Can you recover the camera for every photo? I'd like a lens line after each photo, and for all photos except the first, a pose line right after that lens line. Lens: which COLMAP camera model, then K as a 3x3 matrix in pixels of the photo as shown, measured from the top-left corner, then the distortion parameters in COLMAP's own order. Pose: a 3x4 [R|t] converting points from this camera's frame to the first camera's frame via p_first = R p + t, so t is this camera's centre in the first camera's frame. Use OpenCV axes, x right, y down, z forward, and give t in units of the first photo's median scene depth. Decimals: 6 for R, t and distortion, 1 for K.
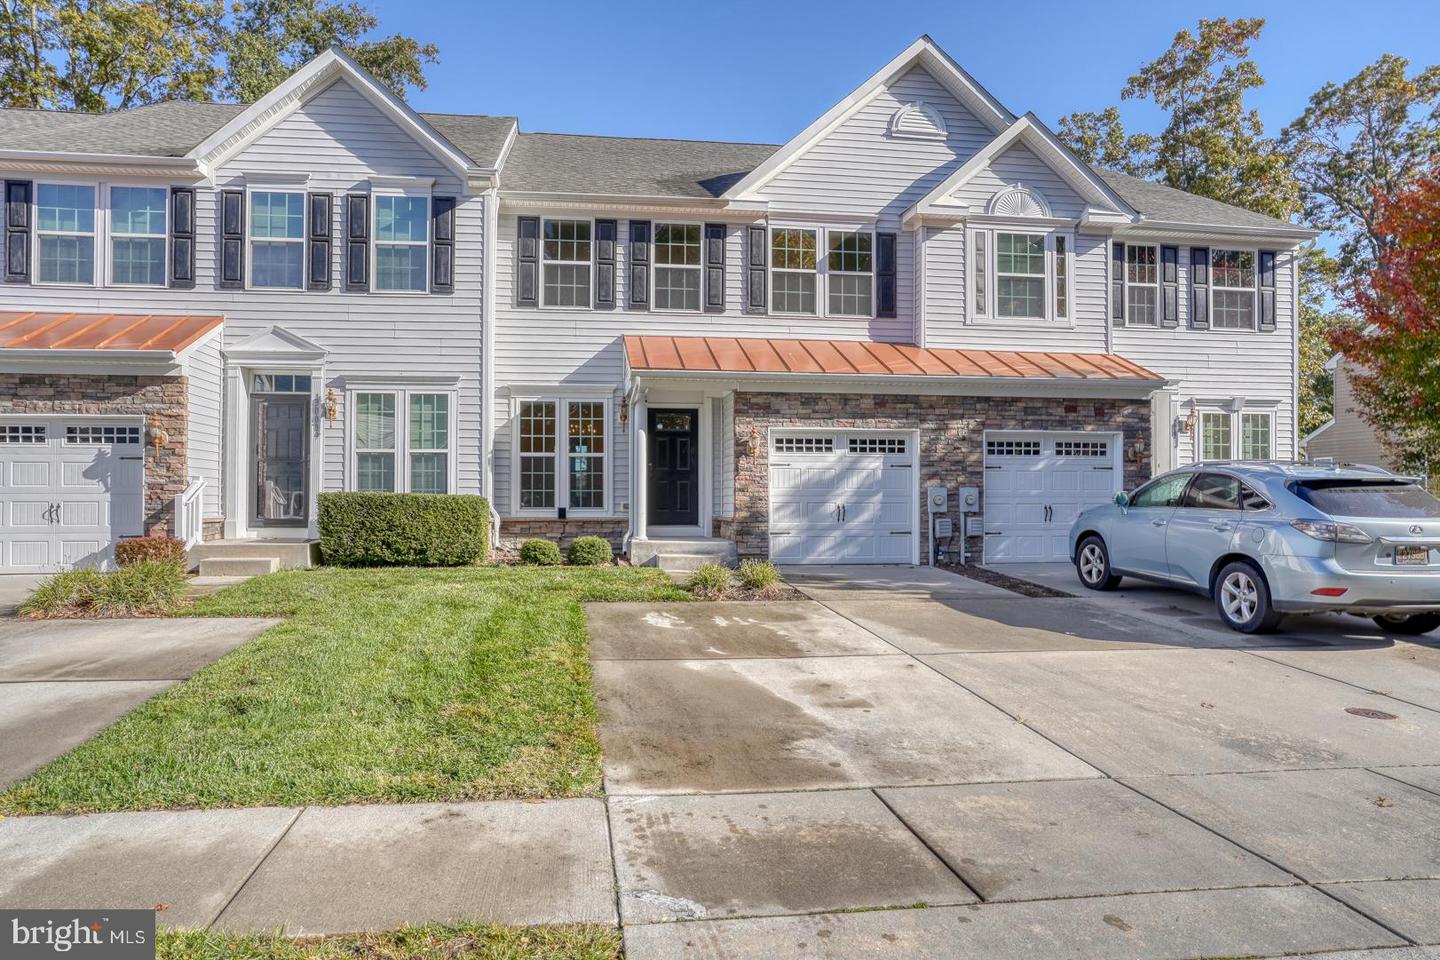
lens RADIAL K [[856.6, 0, 683.9], [0, 856.6, 479.4], [0, 0, 1]] dist [-0.052181, 0.044765]
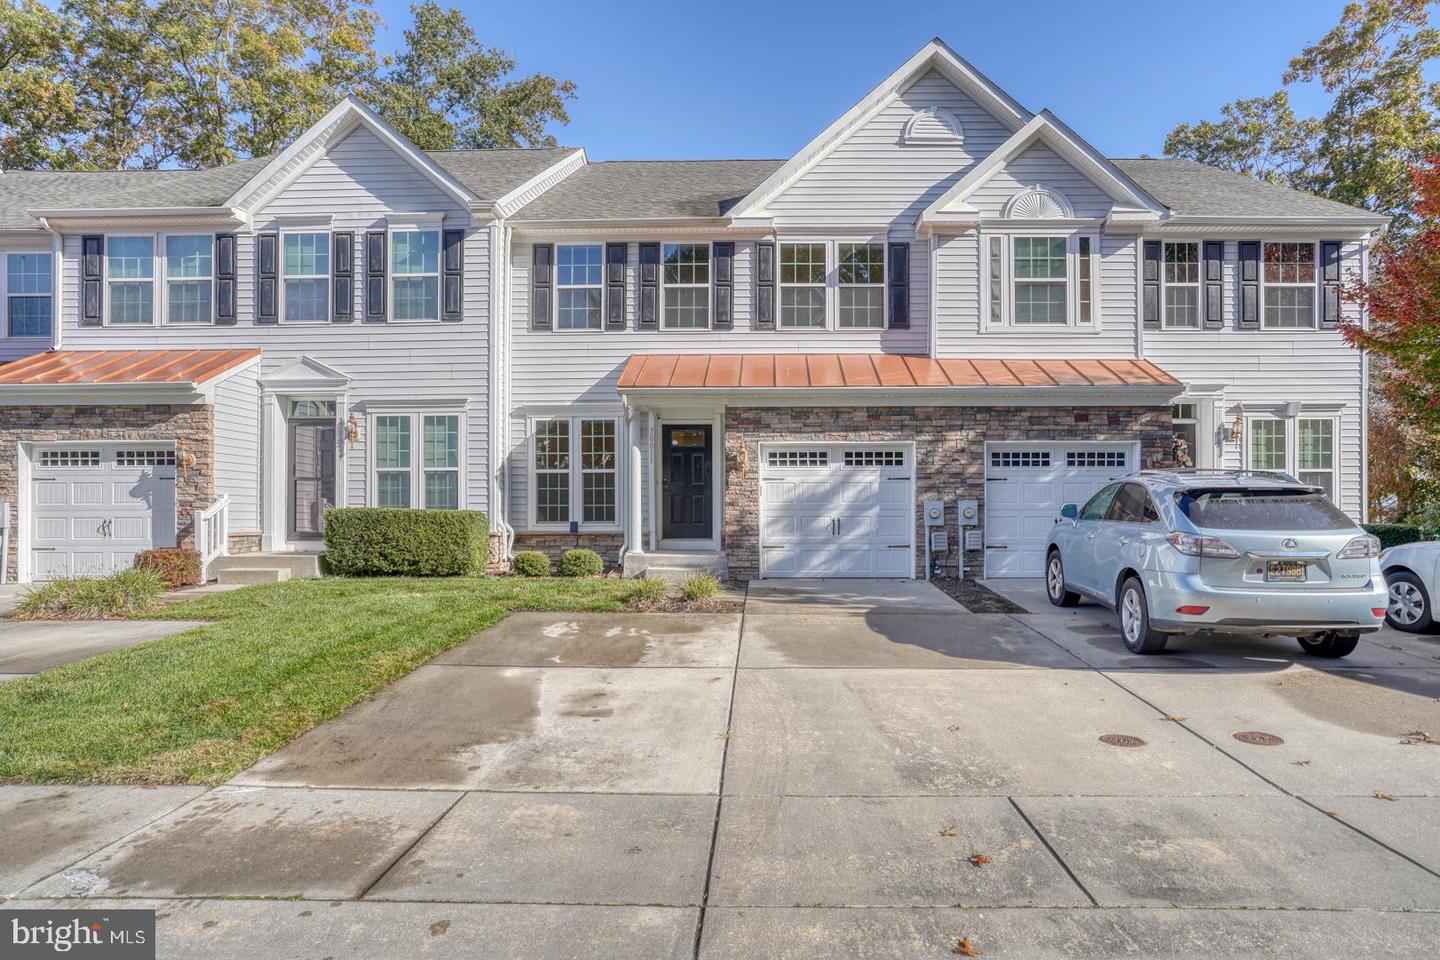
lens RADIAL K [[839.5, 0, 721.6], [0, 839.5, 501.9], [0, 0, 1]] dist [-0.049481, 0.040355]
pose [[0.990123, -0.005513, -0.140095, 0.189362], [0.006733, 0.999943, 0.008239, 0.001467], [0.140042, -0.009101, 0.990104, 0.012612]]
